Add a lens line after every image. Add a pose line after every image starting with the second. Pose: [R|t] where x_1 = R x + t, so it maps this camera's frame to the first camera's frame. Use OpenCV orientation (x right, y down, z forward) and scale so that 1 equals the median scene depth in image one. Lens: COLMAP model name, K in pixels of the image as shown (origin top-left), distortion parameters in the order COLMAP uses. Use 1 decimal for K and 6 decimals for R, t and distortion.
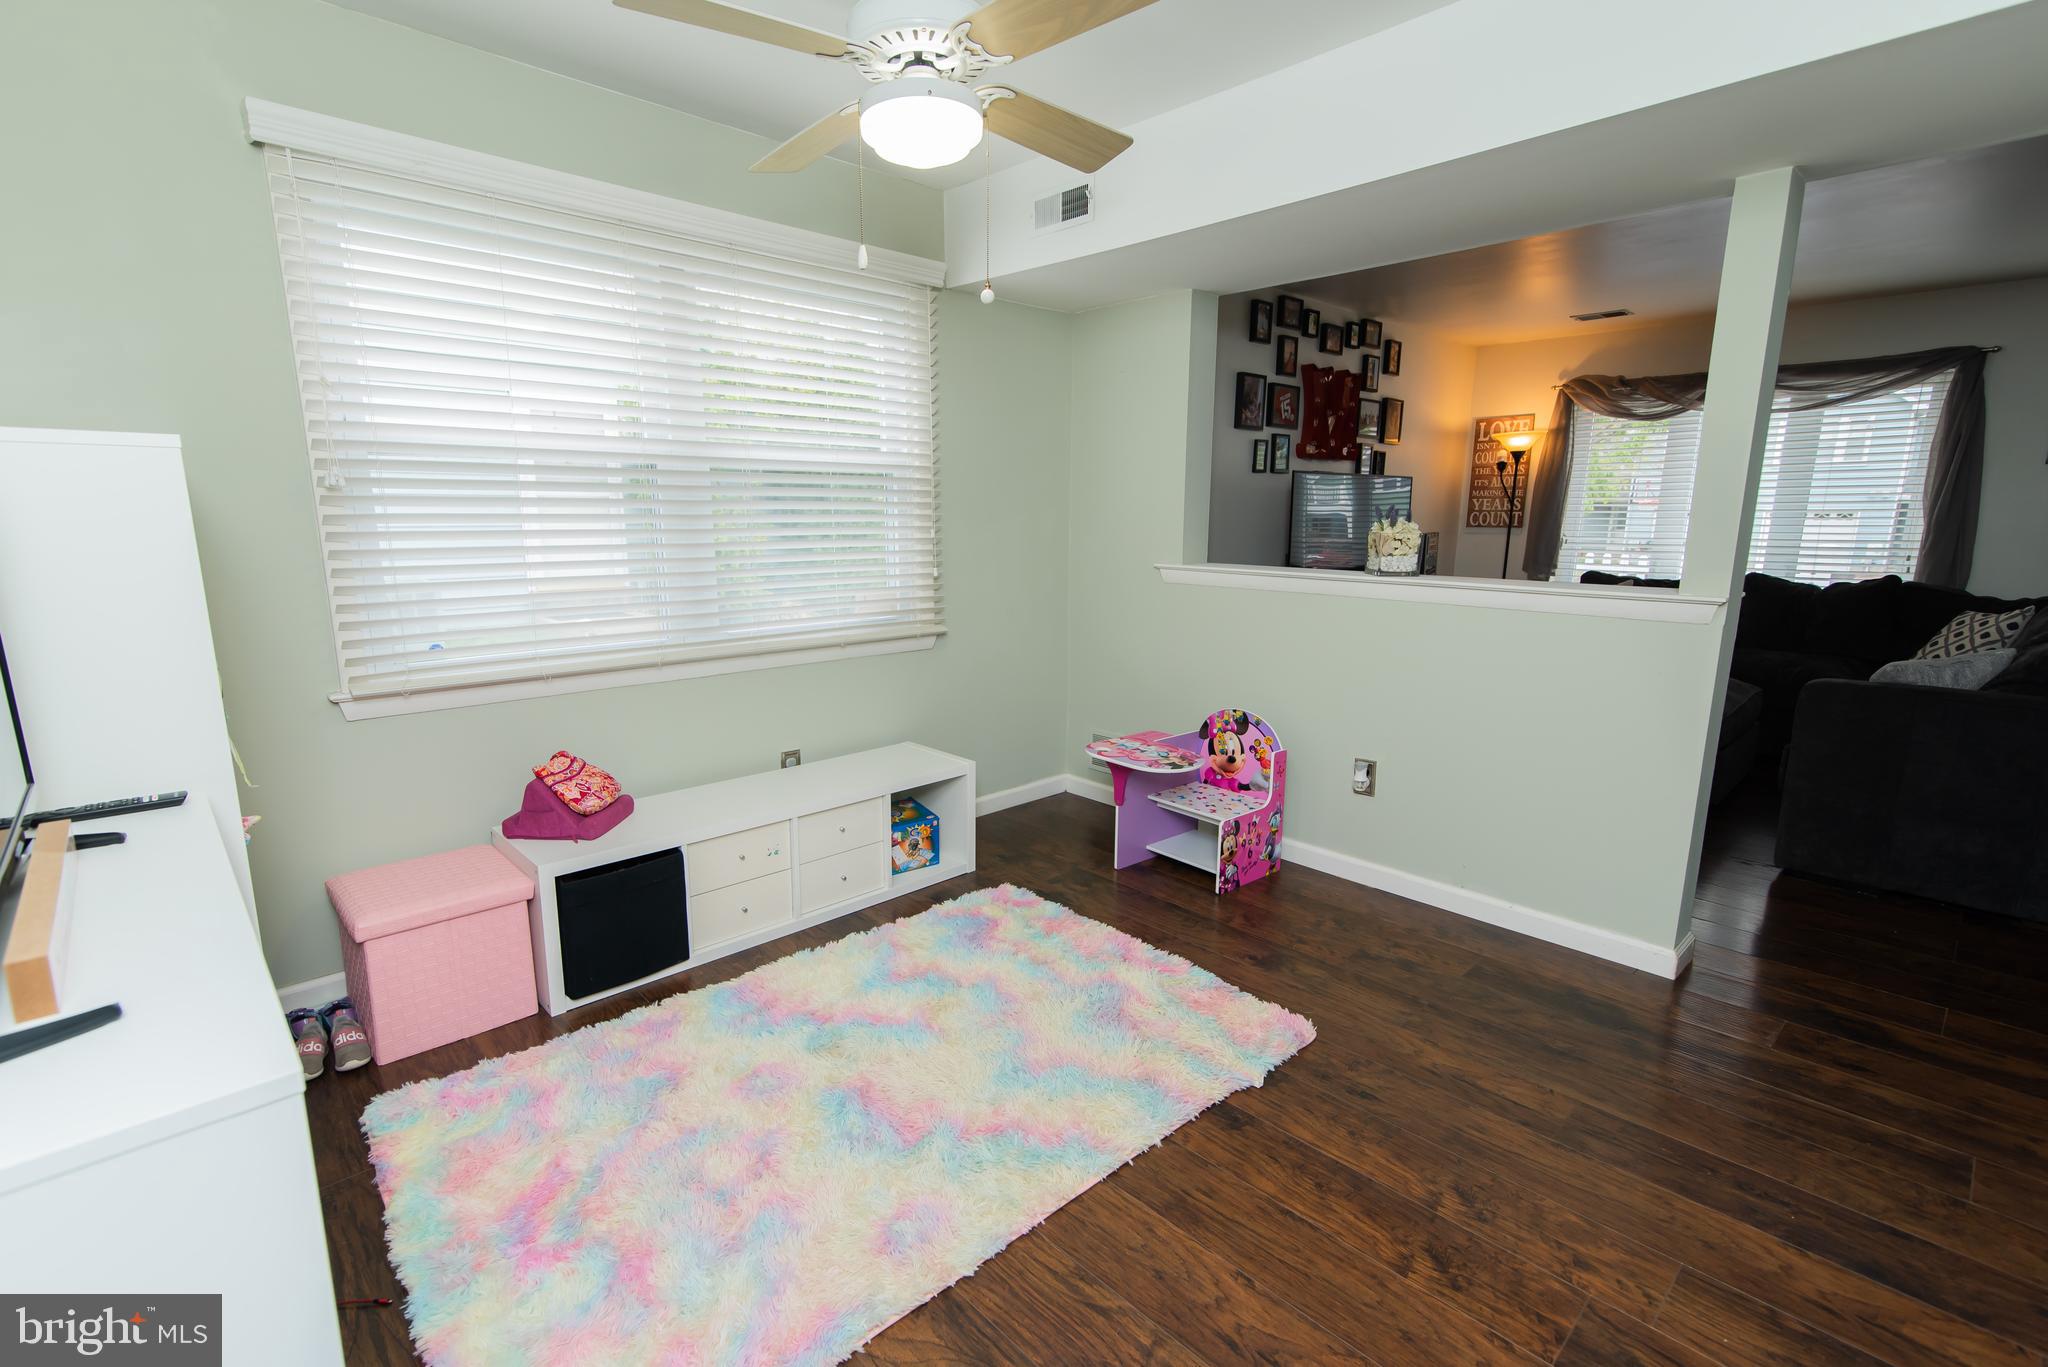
lens RADIAL K [[940.0, 0, 1015.2], [0, 940.0, 685.8], [0, 0, 1]] dist [0.013056, -0.000268]
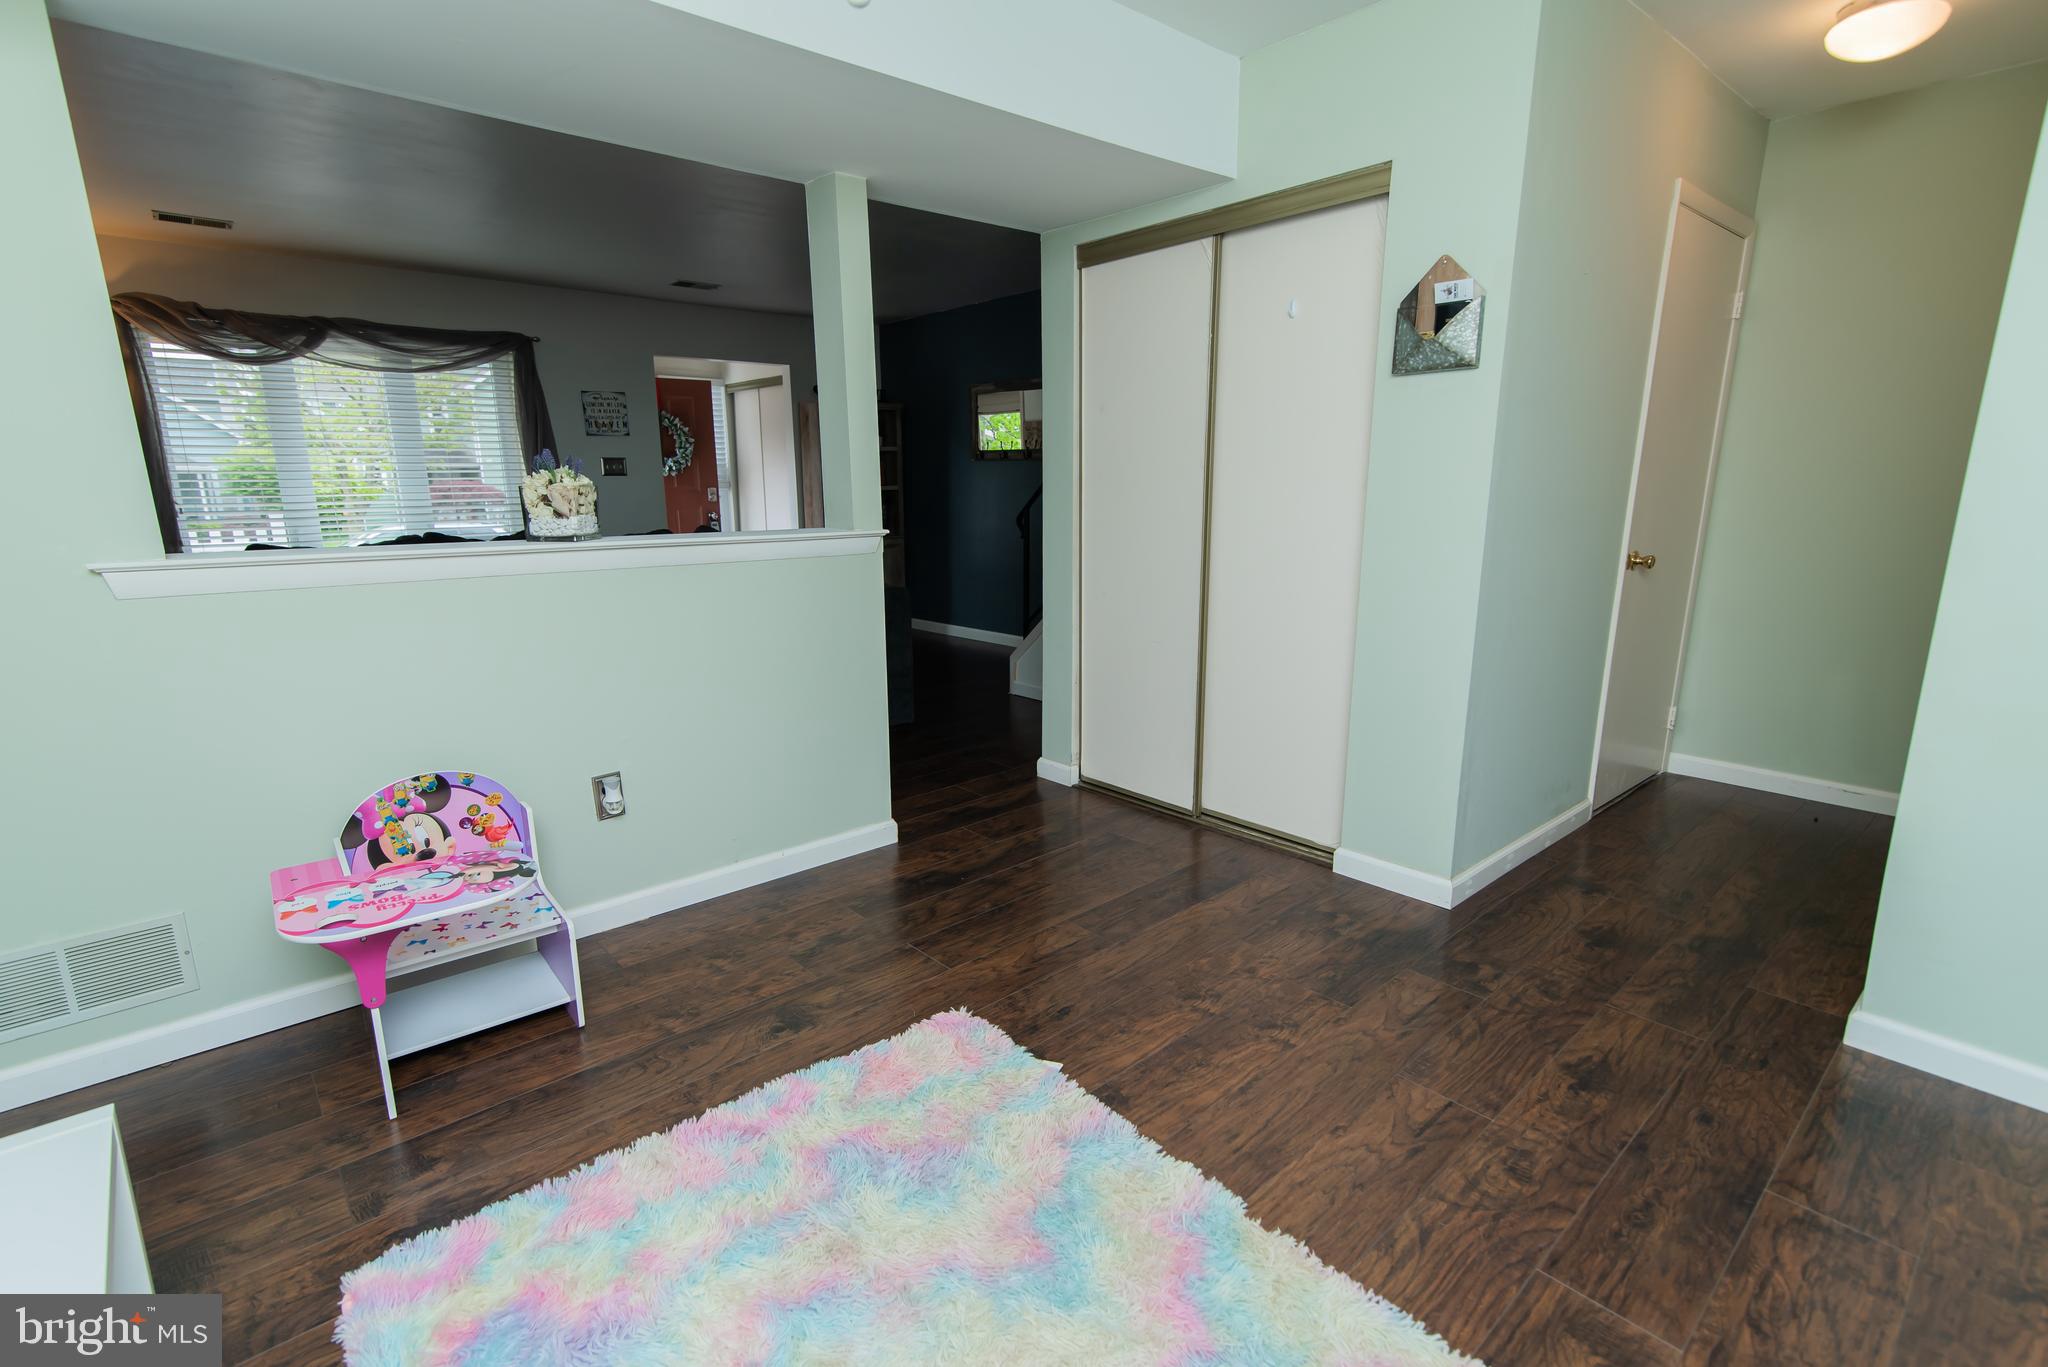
lens RADIAL K [[940.0, 0, 1006.9], [0, 940.0, 685.0], [0, 0, 1]] dist [0.013056, -0.000268]
pose [[0.038943, -0.219211, 0.974900, -0.411866], [0.192491, 0.959012, 0.207950, -0.104031], [-0.980526, 0.179561, 0.079543, 0.658023]]
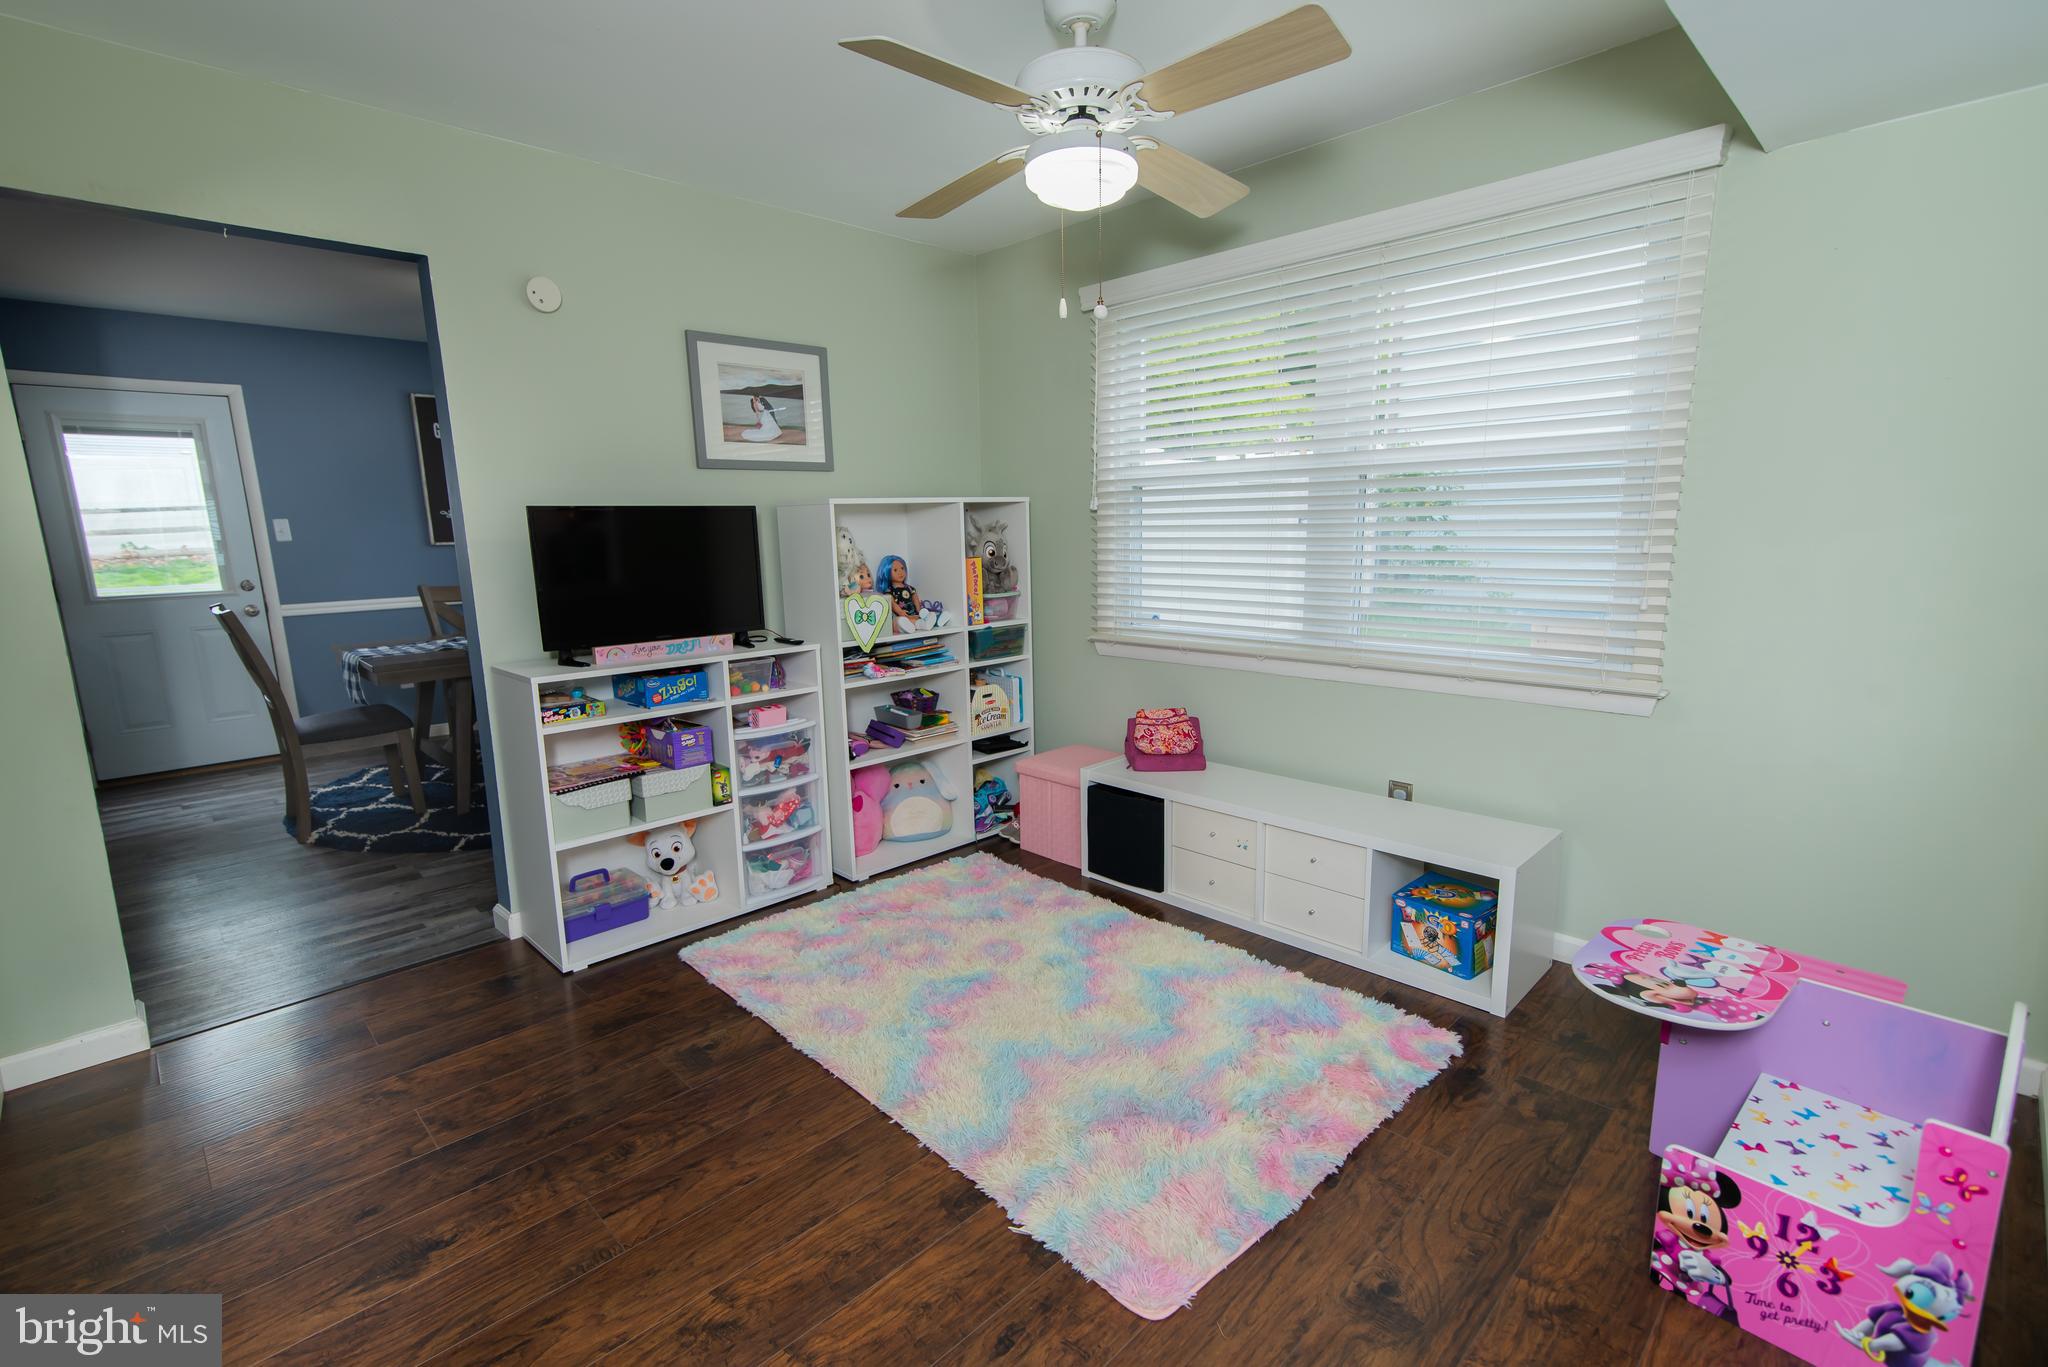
lens RADIAL K [[940.0, 0, 1008.3], [0, 940.0, 687.4], [0, 0, 1]] dist [0.013056, -0.000268]
pose [[0.008967, 0.171671, -0.985113, 0.714770], [-0.164127, 0.972045, 0.167900, -0.123354], [0.986398, 0.160178, 0.036893, 0.645744]]
